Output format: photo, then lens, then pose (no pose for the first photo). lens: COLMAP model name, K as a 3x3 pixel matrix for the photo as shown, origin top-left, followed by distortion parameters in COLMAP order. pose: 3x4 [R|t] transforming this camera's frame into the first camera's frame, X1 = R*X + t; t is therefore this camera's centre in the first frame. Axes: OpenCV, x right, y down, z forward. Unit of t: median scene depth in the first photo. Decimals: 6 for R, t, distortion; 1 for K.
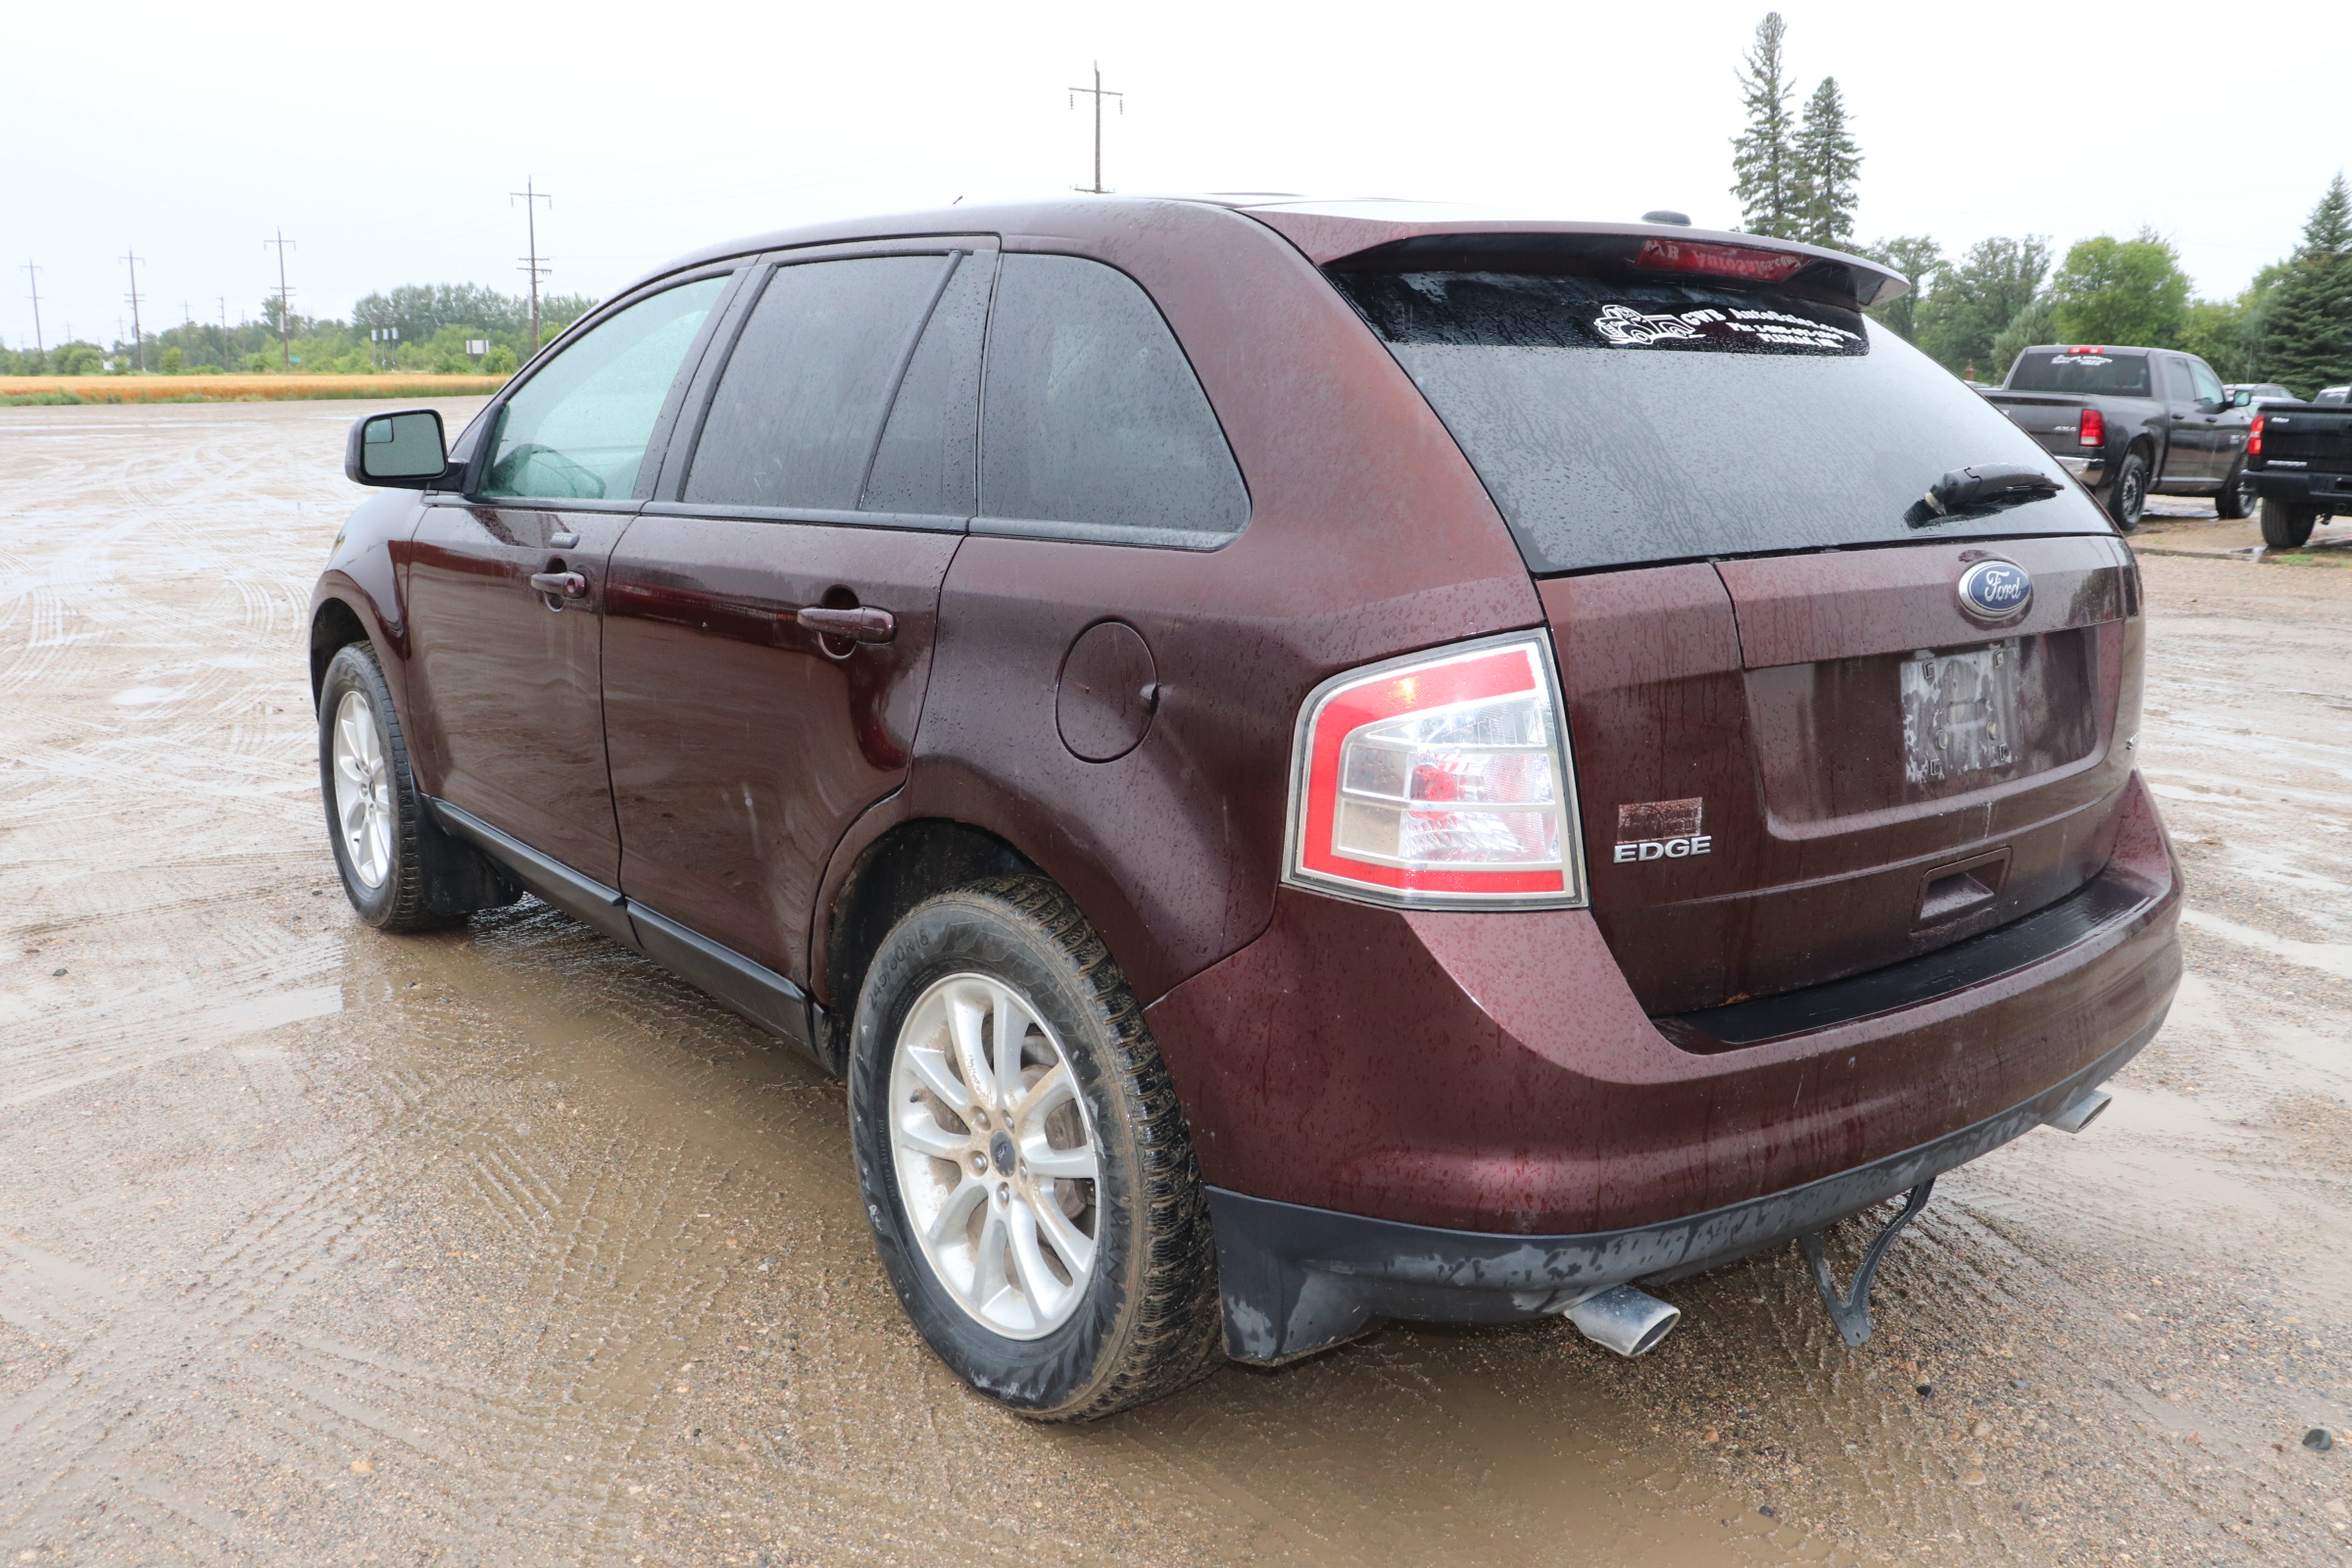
lens RADIAL K [[1893.1, 0, 1175.5], [0, 1893.1, 787.1], [0, 0, 1]] dist [-0.150550, 0.107875]
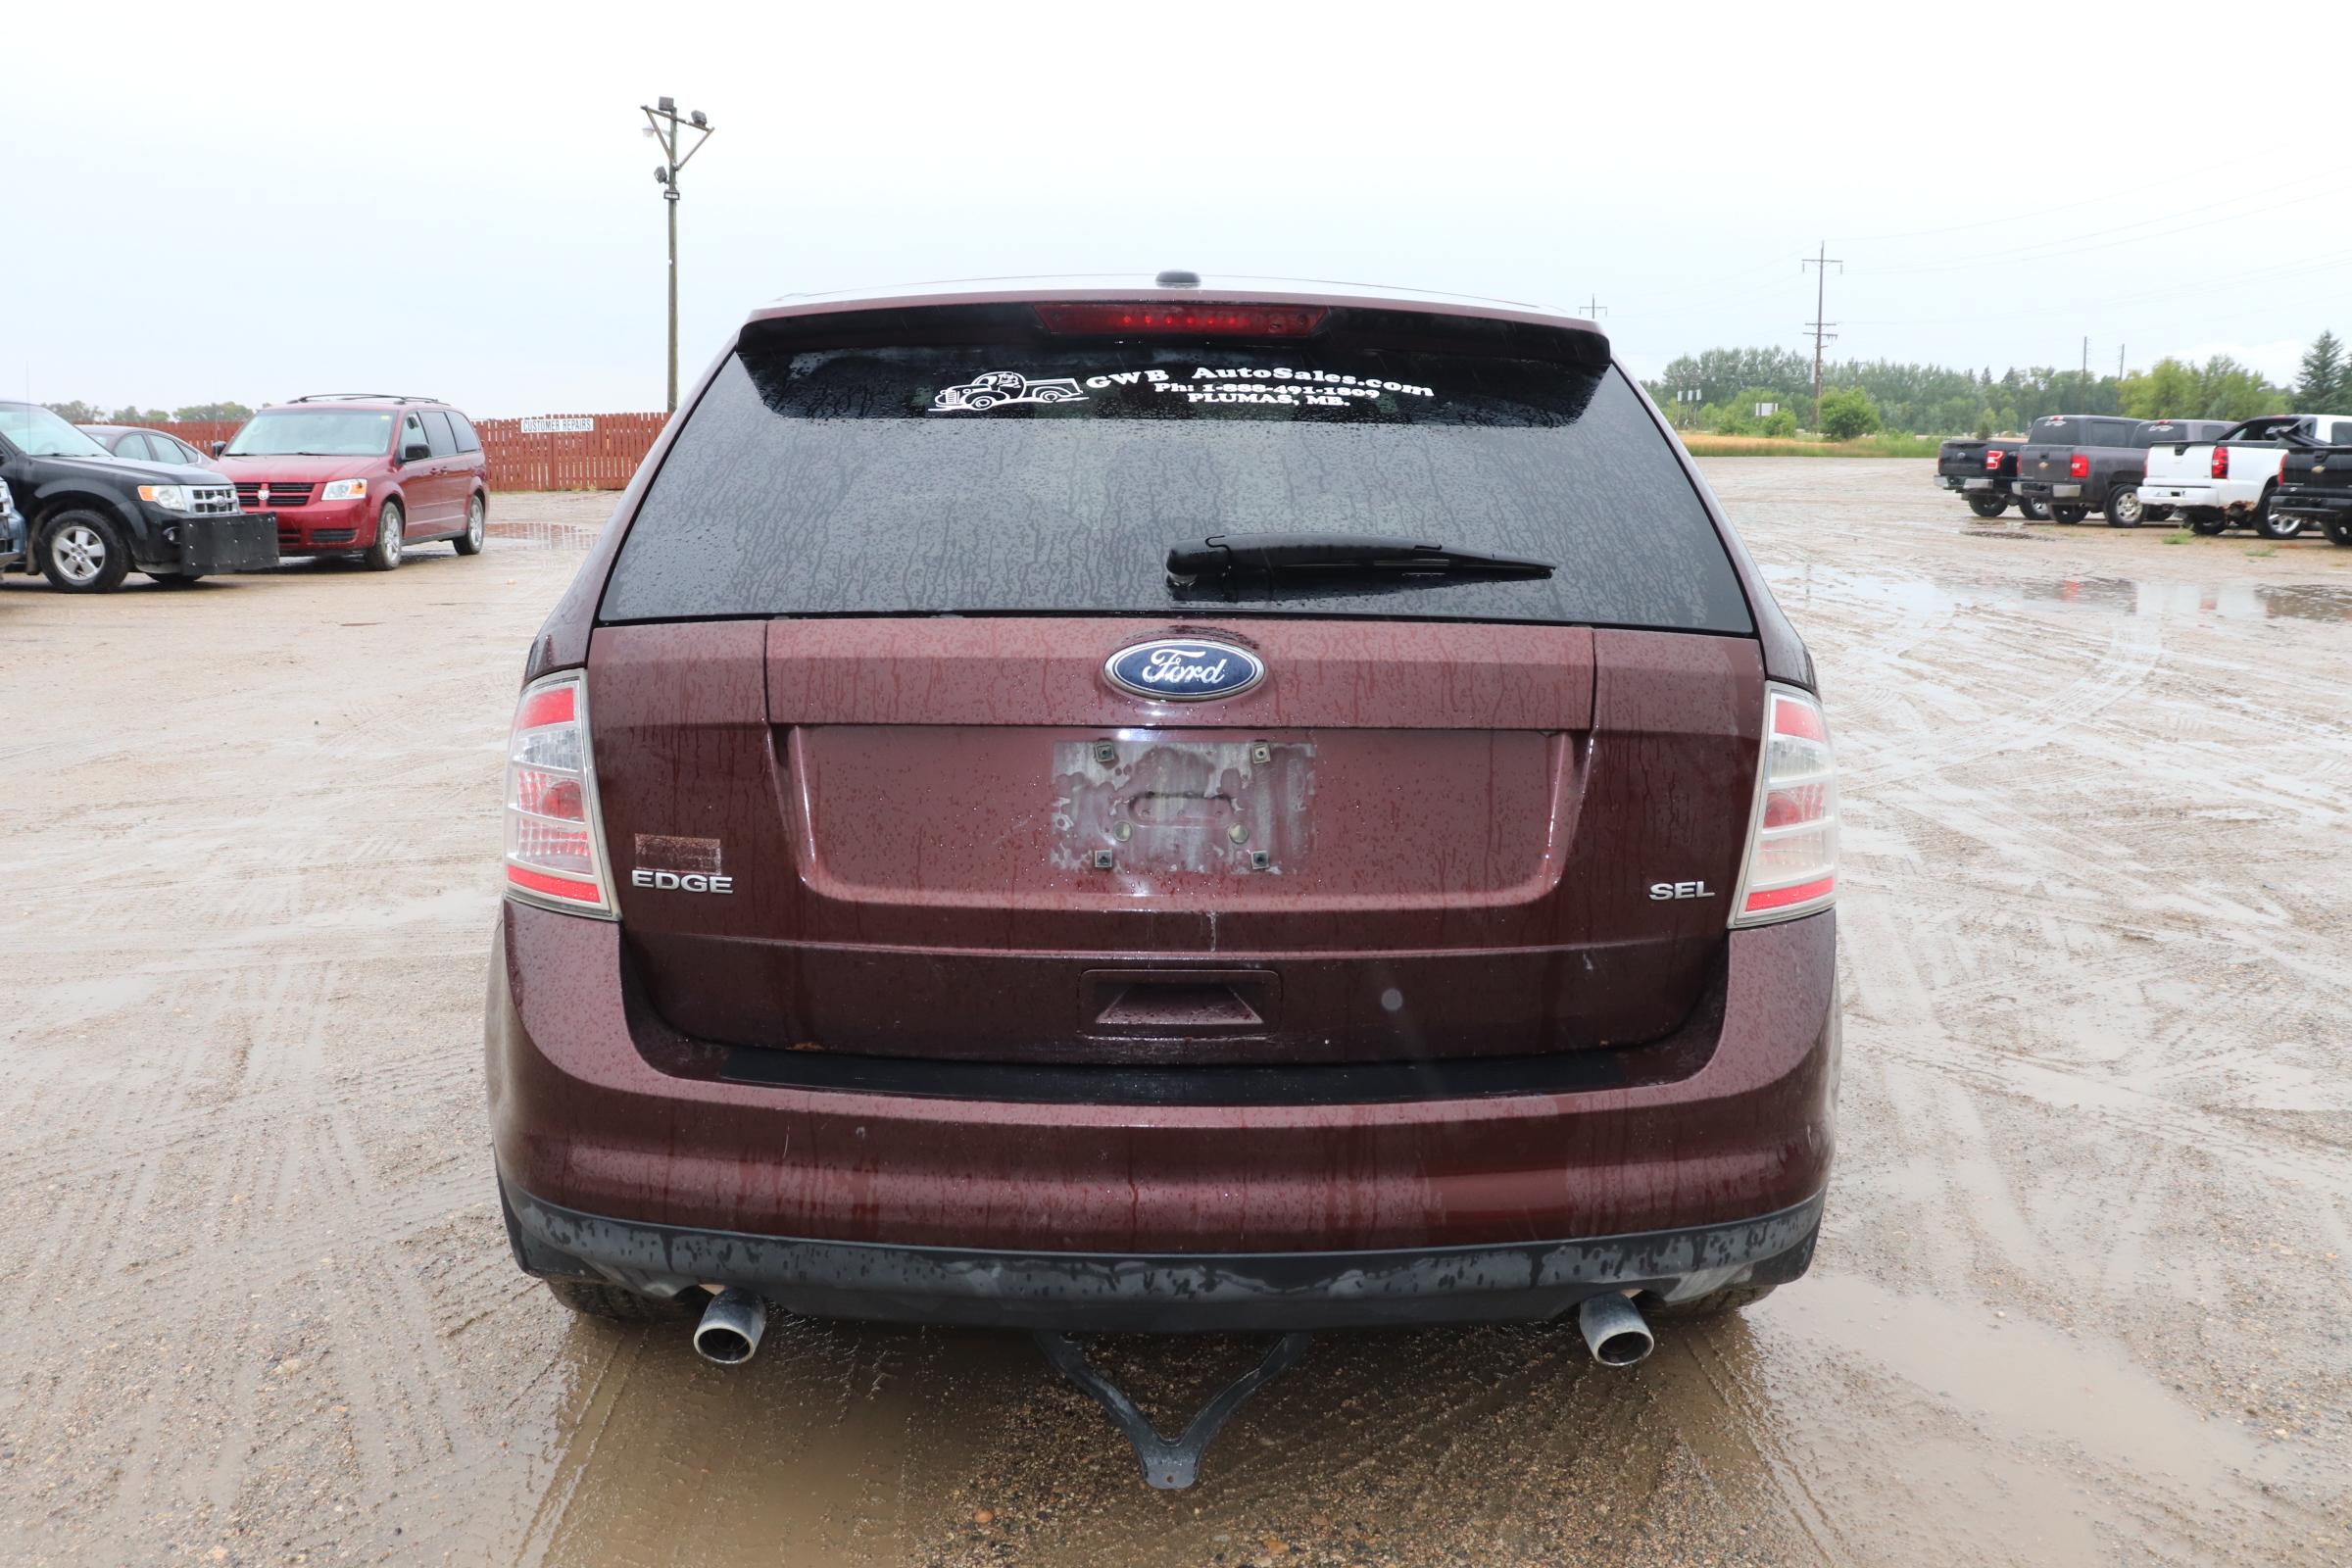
lens RADIAL K [[1893.1, 0, 1177.2], [0, 1893.1, 786.3], [0, 0, 1]] dist [-0.150550, 0.107875]
pose [[0.796217, 0.106909, -0.595490, 1.093366], [-0.126993, 0.991869, 0.008271, -0.064744], [0.591532, 0.069037, 0.803320, 0.289266]]
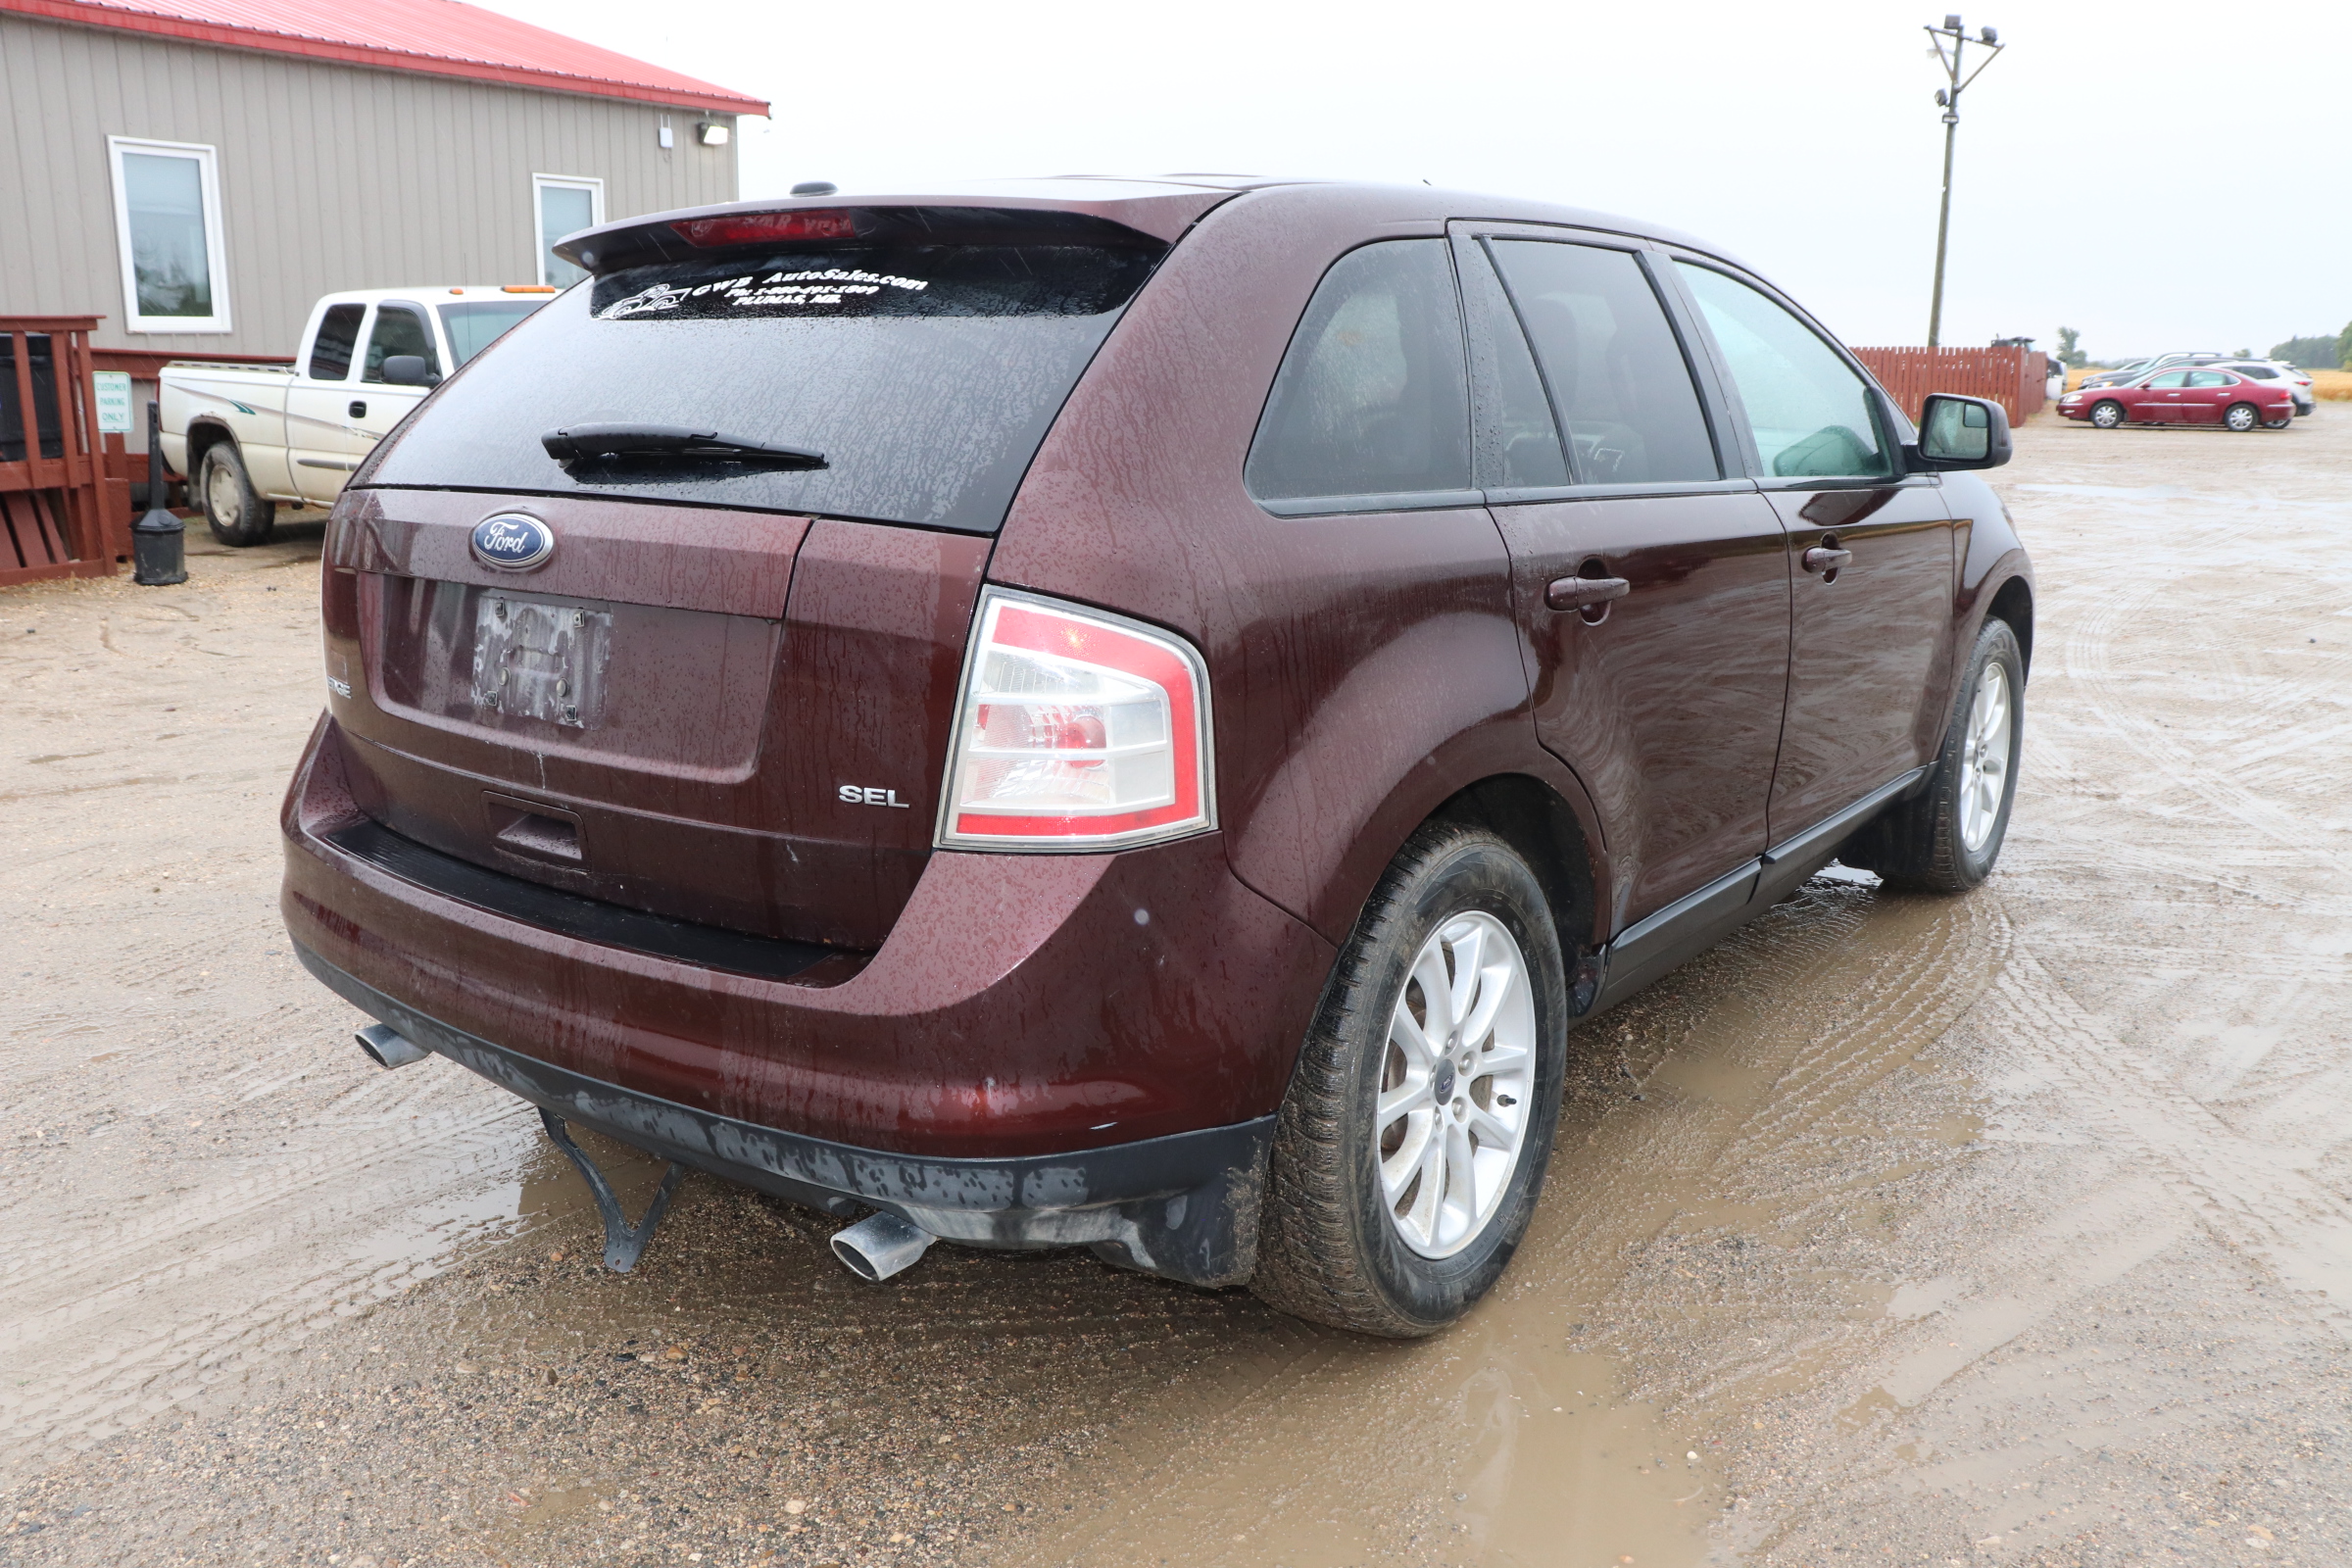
lens RADIAL K [[1893.1, 0, 1173.4], [0, 1893.1, 797.4], [0, 0, 1]] dist [-0.150550, 0.107875]
pose [[0.246150, 0.208548, -0.946529, 1.708407], [-0.201853, 0.966194, 0.160388, -0.231401], [0.947980, 0.151580, 0.279924, 1.188692]]
